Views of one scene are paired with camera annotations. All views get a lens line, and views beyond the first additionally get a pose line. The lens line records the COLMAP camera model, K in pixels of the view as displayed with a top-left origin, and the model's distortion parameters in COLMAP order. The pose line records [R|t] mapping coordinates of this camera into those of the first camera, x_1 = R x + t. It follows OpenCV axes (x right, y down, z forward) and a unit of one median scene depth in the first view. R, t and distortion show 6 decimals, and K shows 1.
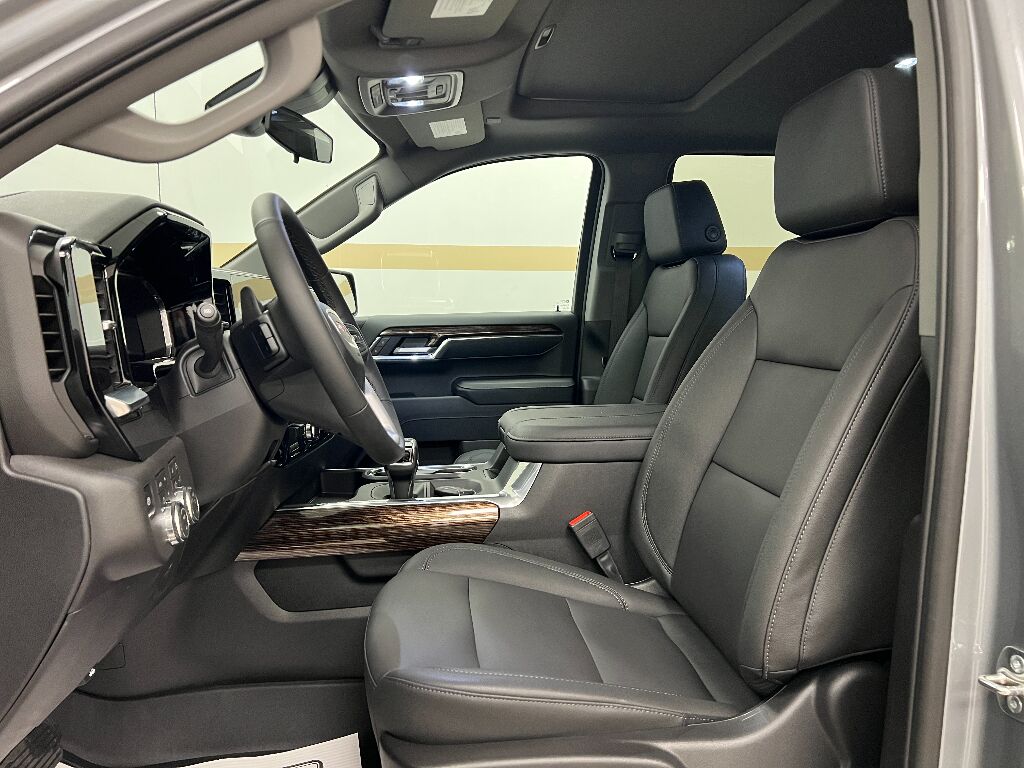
lens RADIAL K [[761.7, 0, 512.0], [0, 761.7, 384.0], [0, 0, 1]] dist [0.068241, -0.082071]
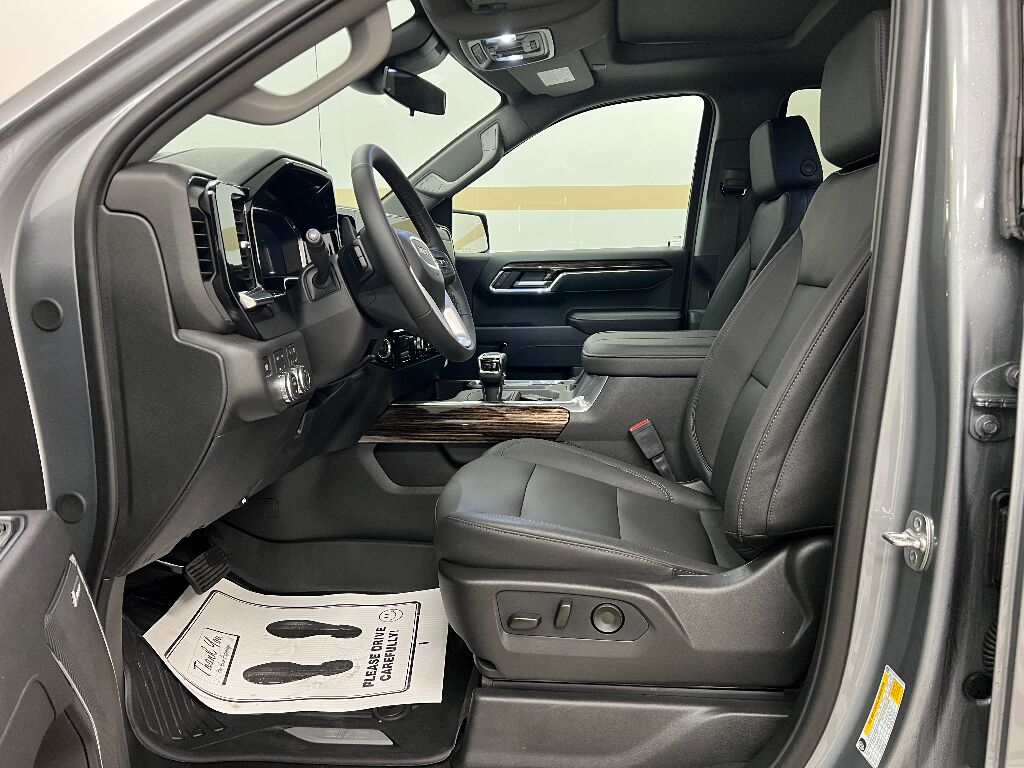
lens RADIAL K [[761.7, 0, 512.0], [0, 761.7, 384.0], [0, 0, 1]] dist [0.068241, -0.082071]
pose [[0.975158, 0.037346, -0.218341, 0.157071], [-0.022036, 0.997151, 0.072137, 0.038457], [0.220413, -0.065534, 0.973203, -0.159365]]
